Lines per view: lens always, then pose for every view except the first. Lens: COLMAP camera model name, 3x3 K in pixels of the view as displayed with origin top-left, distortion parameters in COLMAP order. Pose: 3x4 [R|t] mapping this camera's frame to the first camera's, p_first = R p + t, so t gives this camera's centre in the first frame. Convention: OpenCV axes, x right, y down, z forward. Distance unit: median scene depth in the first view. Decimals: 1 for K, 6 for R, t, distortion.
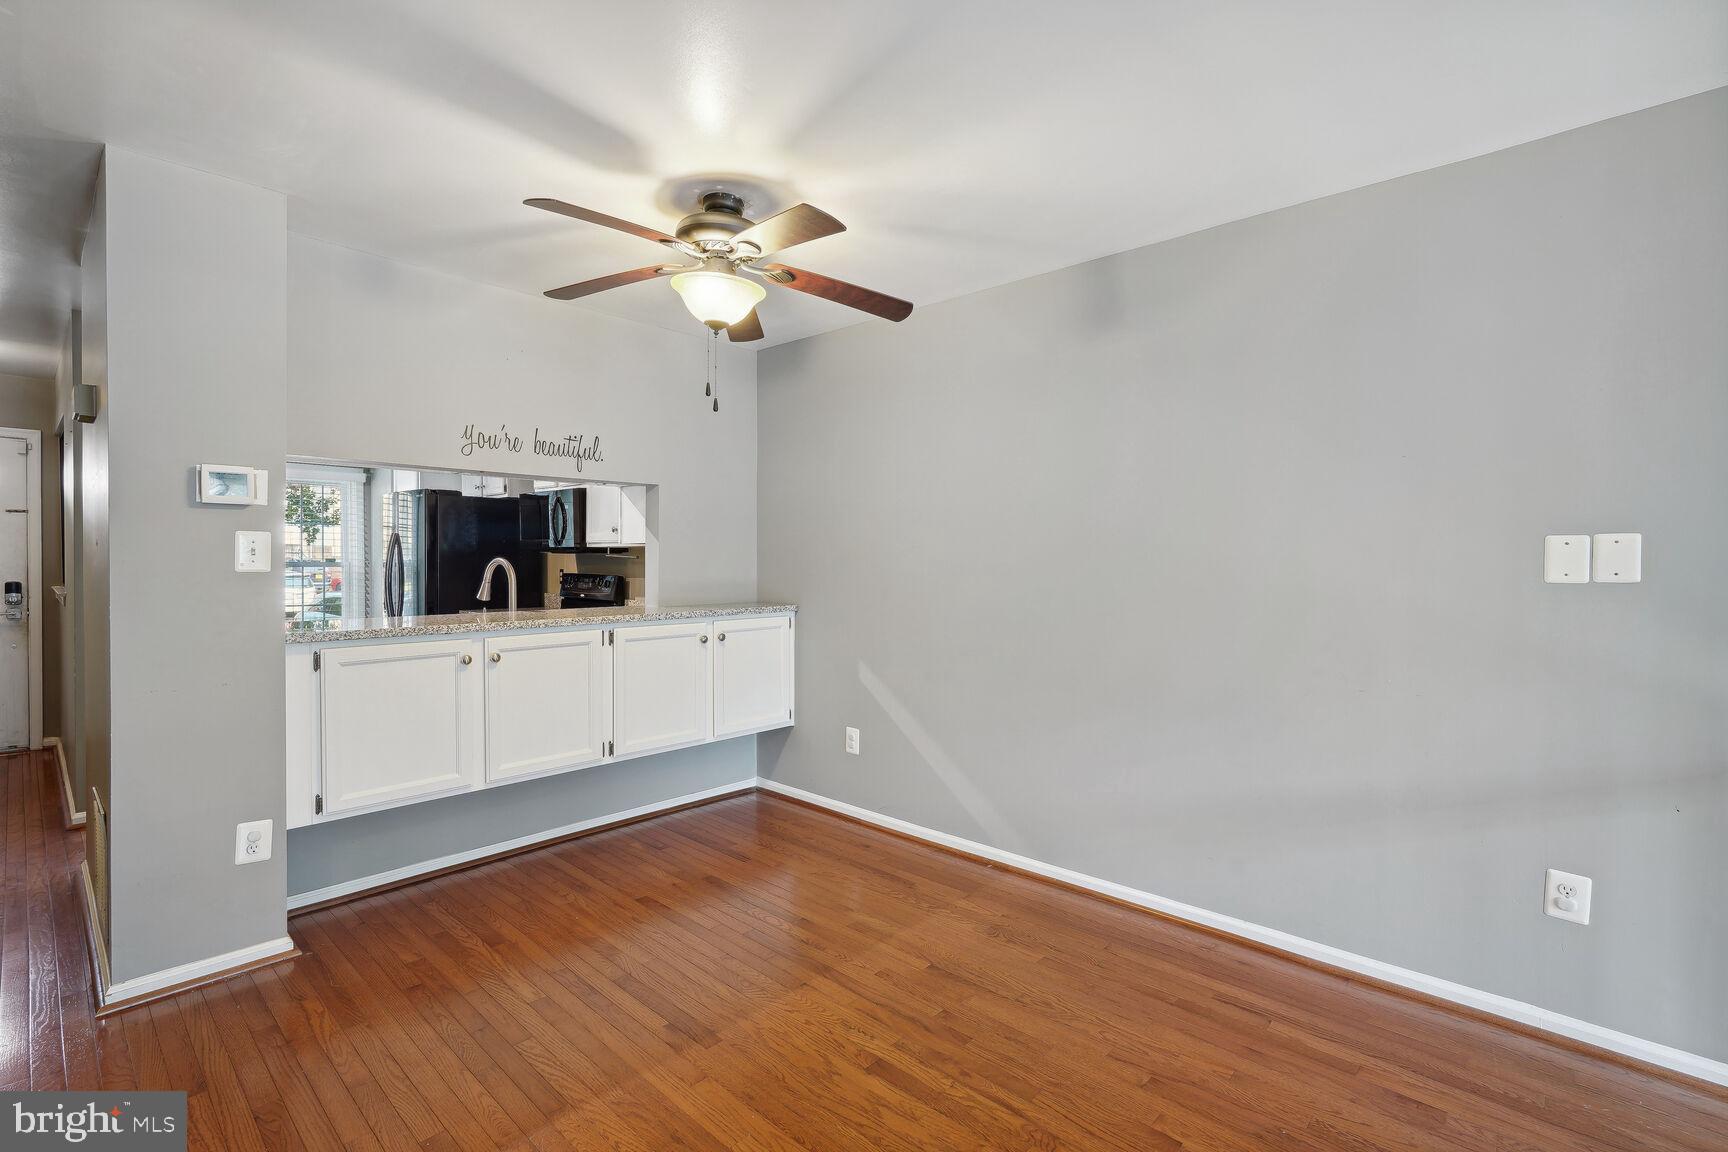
lens RADIAL K [[795.1, 0, 864.0], [0, 795.1, 576.0], [0, 0, 1]] dist [0.000287, 0.000071]
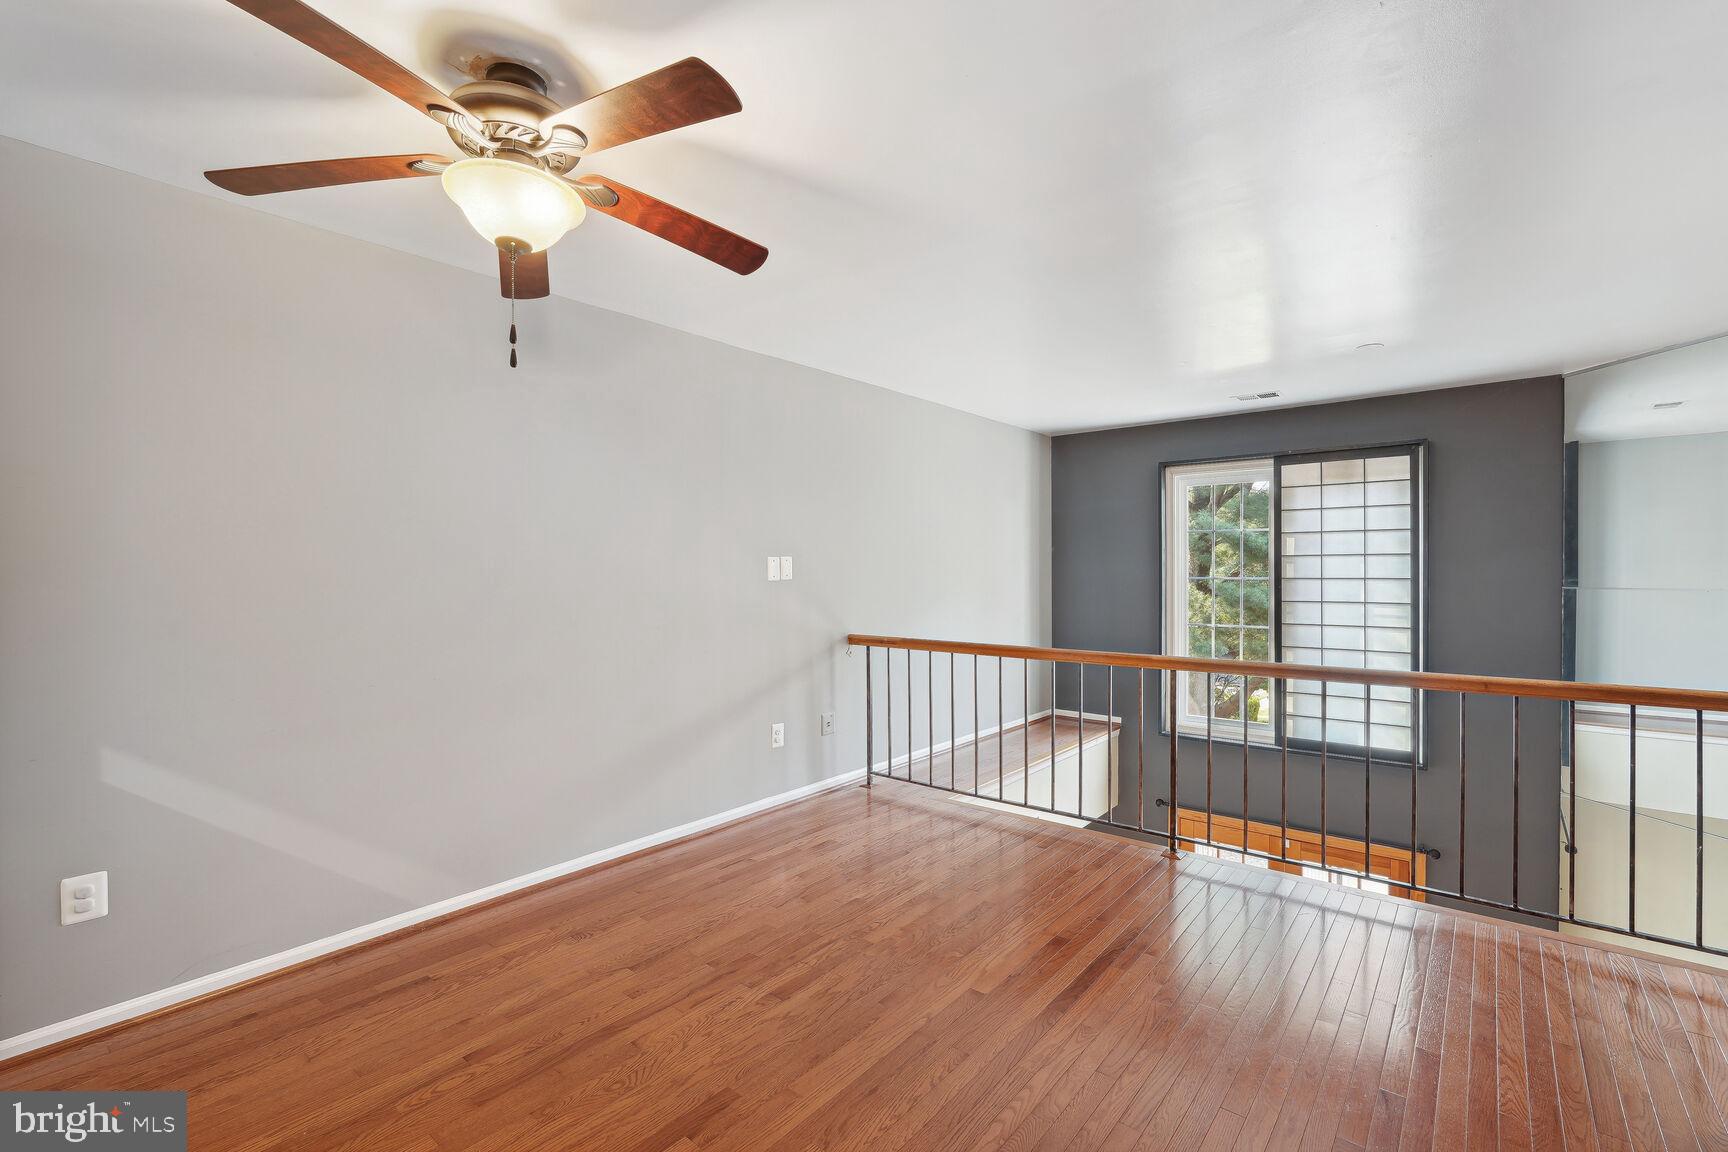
lens RADIAL K [[770.1, 0, 864.0], [0, 770.1, 576.0], [0, 0, 1]] dist [-0.000642, -0.000167]
pose [[-0.058342, -0.007139, 0.998271, -0.915139], [0.030903, 0.999482, 0.008954, -0.011040], [-0.997818, 0.031372, -0.058091, 0.745019]]
